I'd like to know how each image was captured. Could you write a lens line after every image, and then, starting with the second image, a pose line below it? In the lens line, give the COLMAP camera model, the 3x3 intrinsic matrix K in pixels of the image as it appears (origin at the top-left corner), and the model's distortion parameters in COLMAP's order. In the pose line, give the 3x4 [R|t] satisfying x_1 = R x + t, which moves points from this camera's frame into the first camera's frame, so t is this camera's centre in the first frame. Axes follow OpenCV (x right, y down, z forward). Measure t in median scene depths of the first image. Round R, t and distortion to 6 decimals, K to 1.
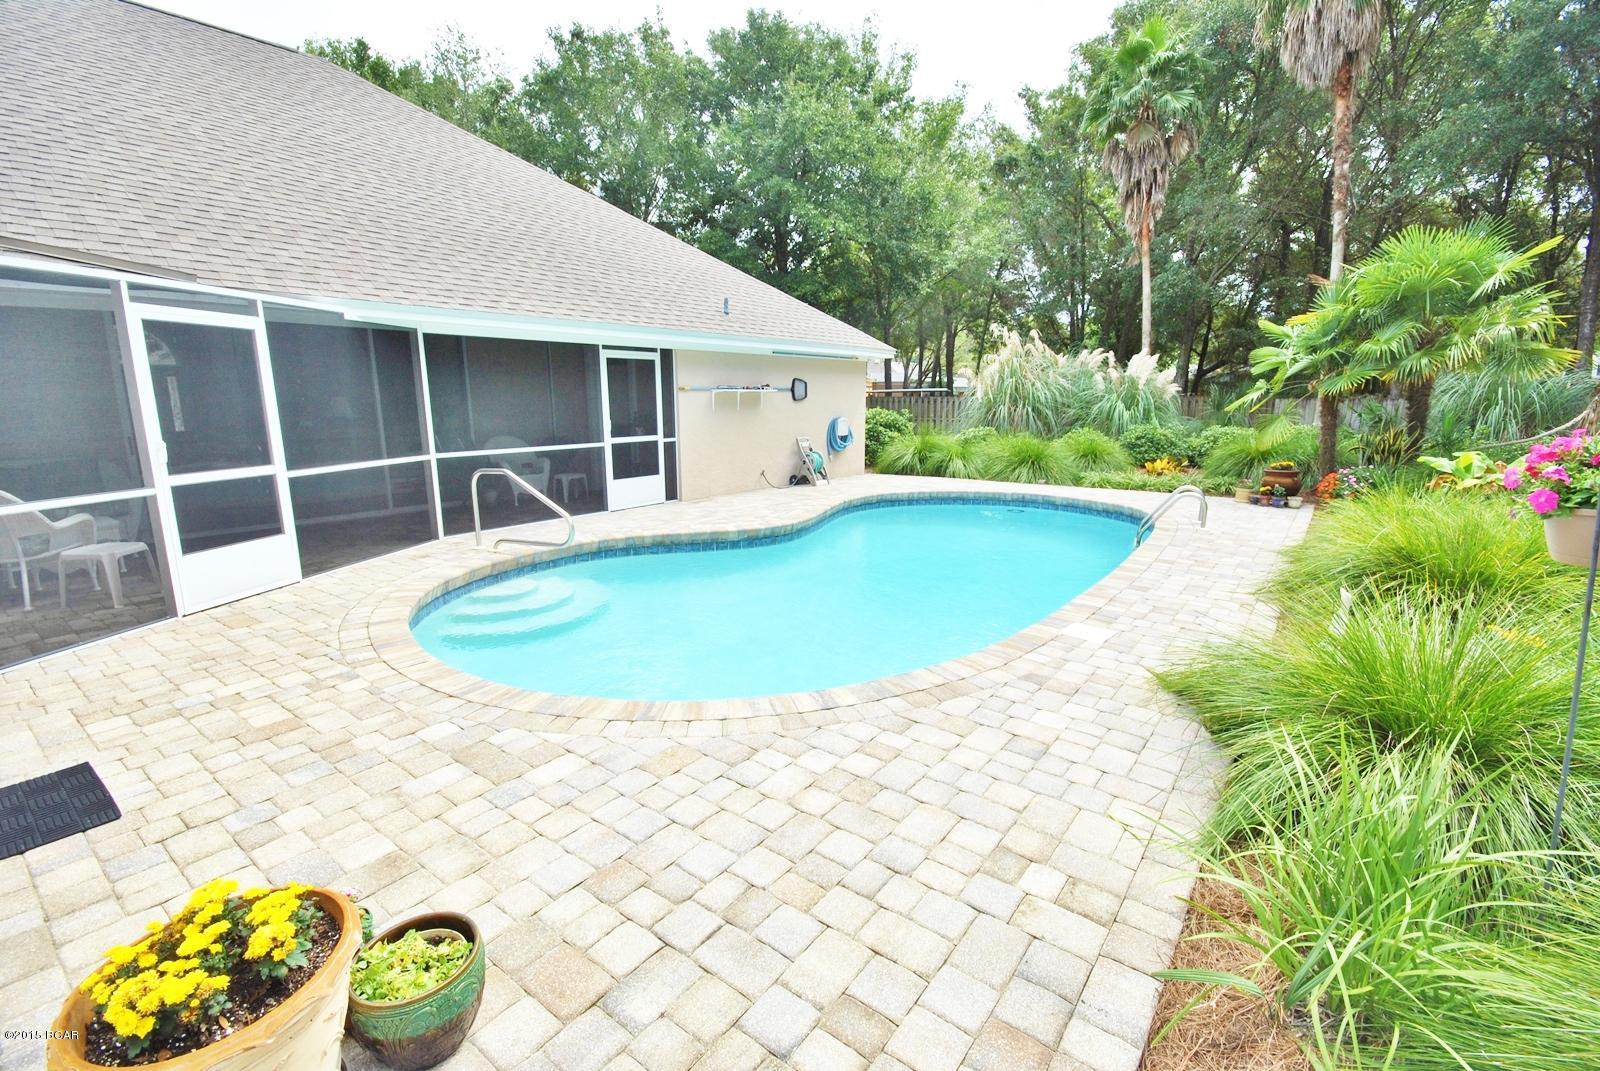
lens RADIAL K [[706.1, 0, 798.1], [0, 706.1, 536.5], [0, 0, 1]] dist [0.010142, -0.012266]
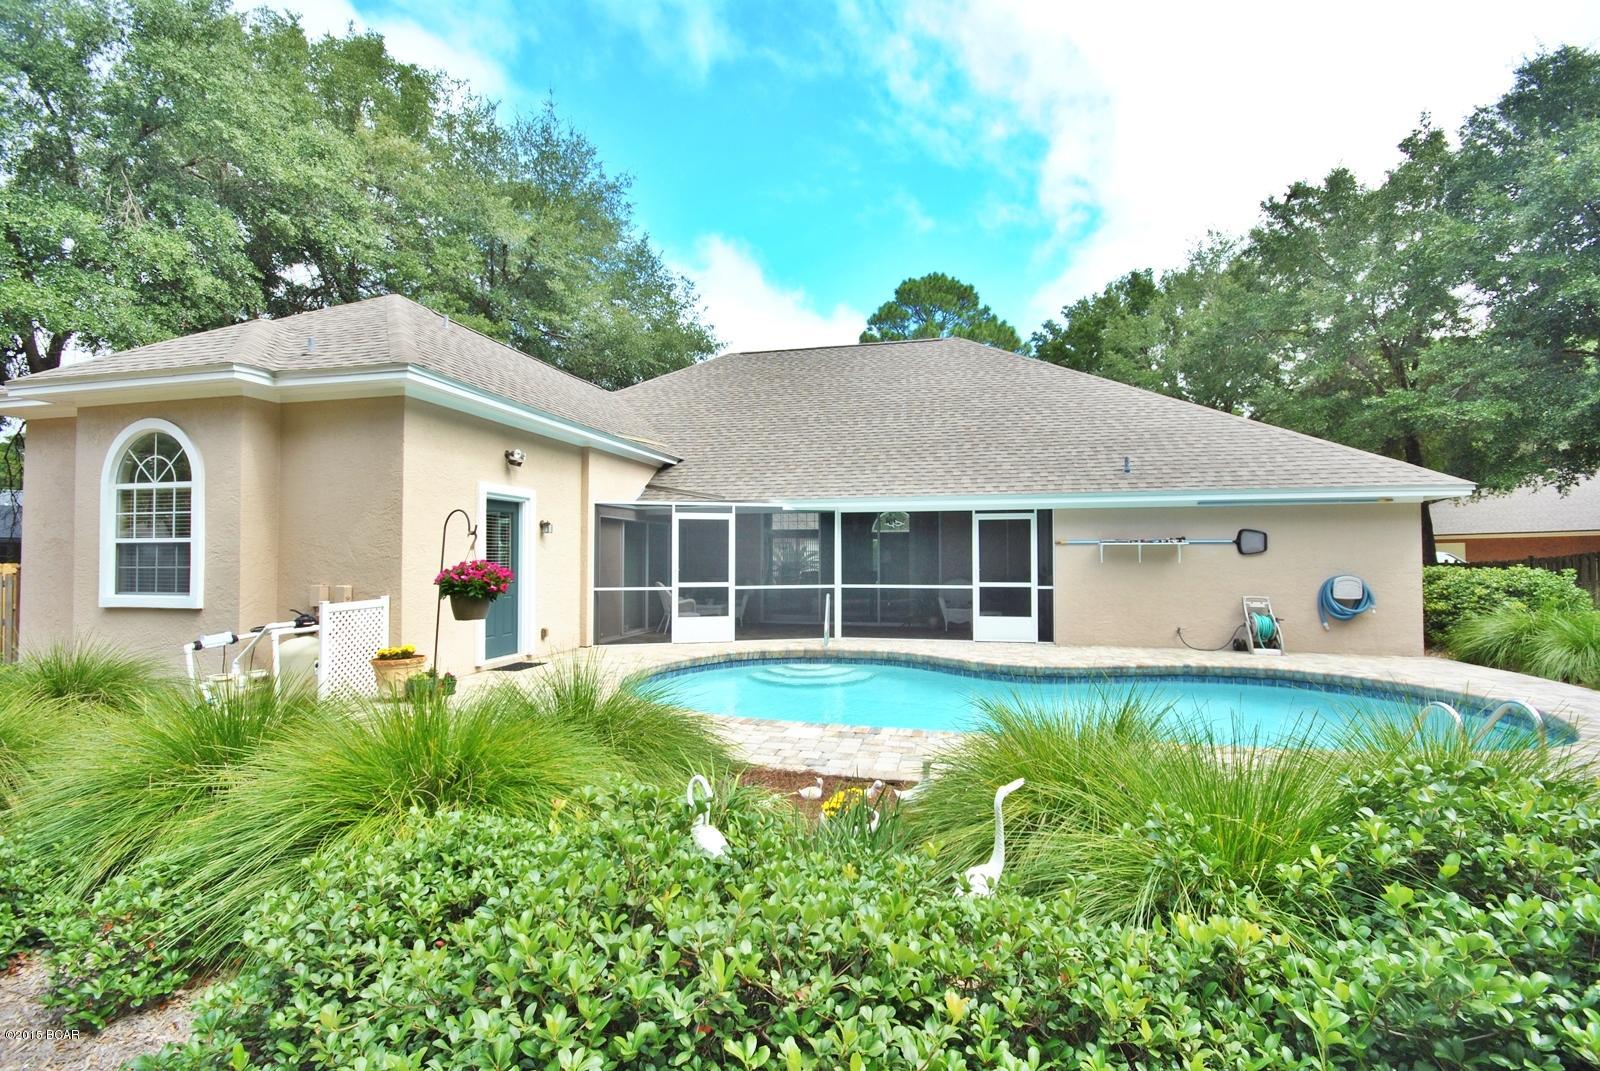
lens RADIAL K [[706.2, 0, 803.8], [0, 706.2, 534.4], [0, 0, 1]] dist [0.004583, -0.005160]
pose [[0.411915, -0.020977, -0.910981, 0.719666], [-0.176862, 0.978883, -0.102511, -0.037850], [0.893894, 0.203343, 0.399506, 0.197051]]
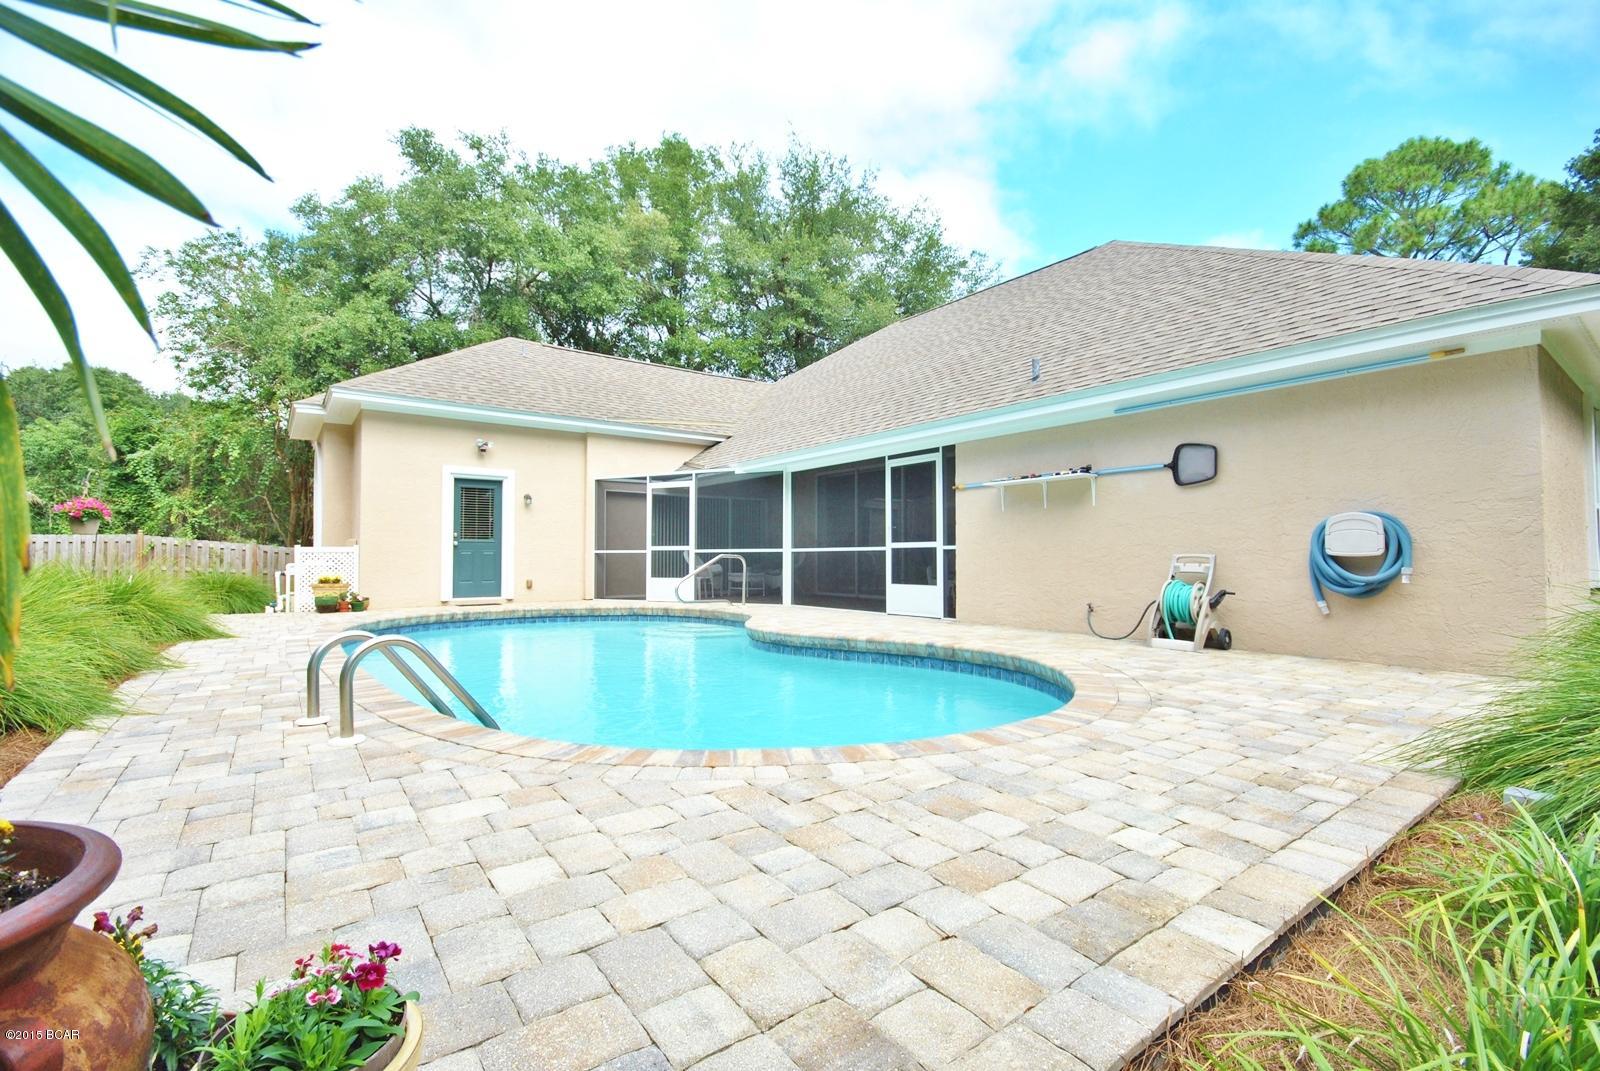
lens RADIAL K [[706.2, 0, 803.8], [0, 706.2, 534.4], [0, 0, 1]] dist [0.004583, -0.005160]
pose [[-0.272647, -0.023788, -0.961820, 0.731354], [-0.181258, 0.983063, 0.027068, -0.150038], [0.944886, 0.181717, -0.272341, 1.113032]]
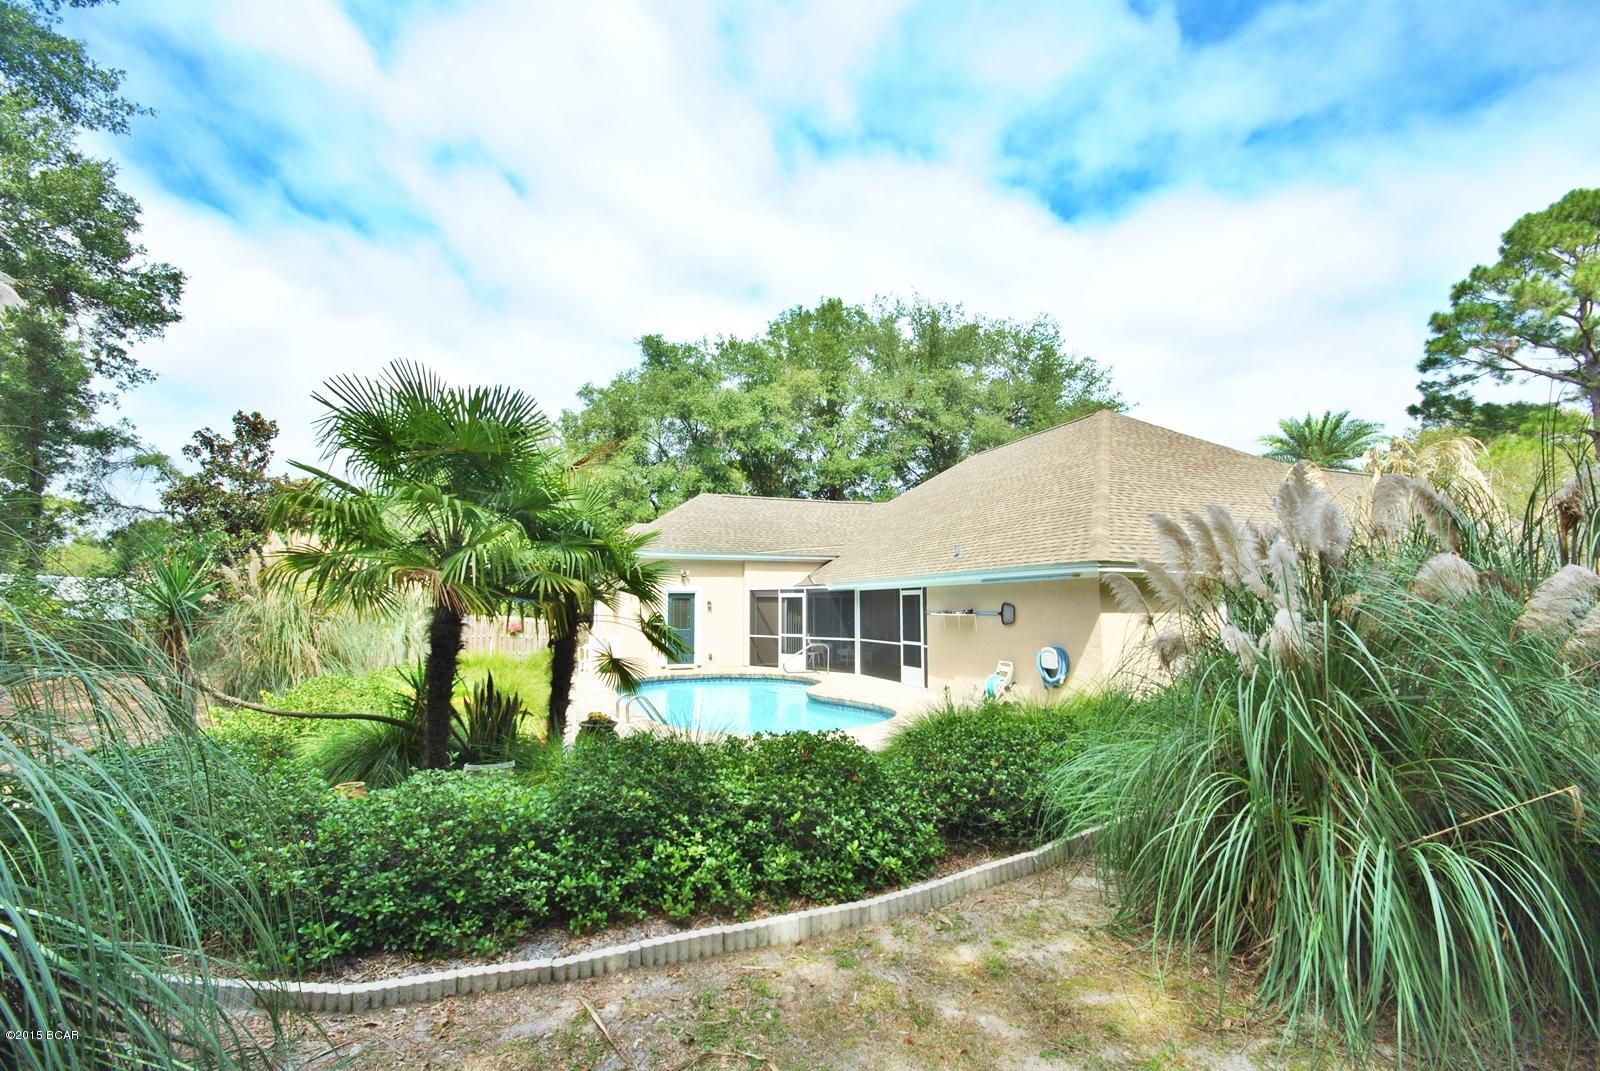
lens RADIAL K [[699.8, 0, 804.3], [0, 699.8, 540.5], [0, 0, 1]] dist [0.011517, -0.014471]
pose [[-0.536432, -0.069449, -0.841081, 1.261676], [-0.154975, 0.987767, 0.017280, -0.357882], [0.829593, 0.139616, -0.540633, 1.623071]]
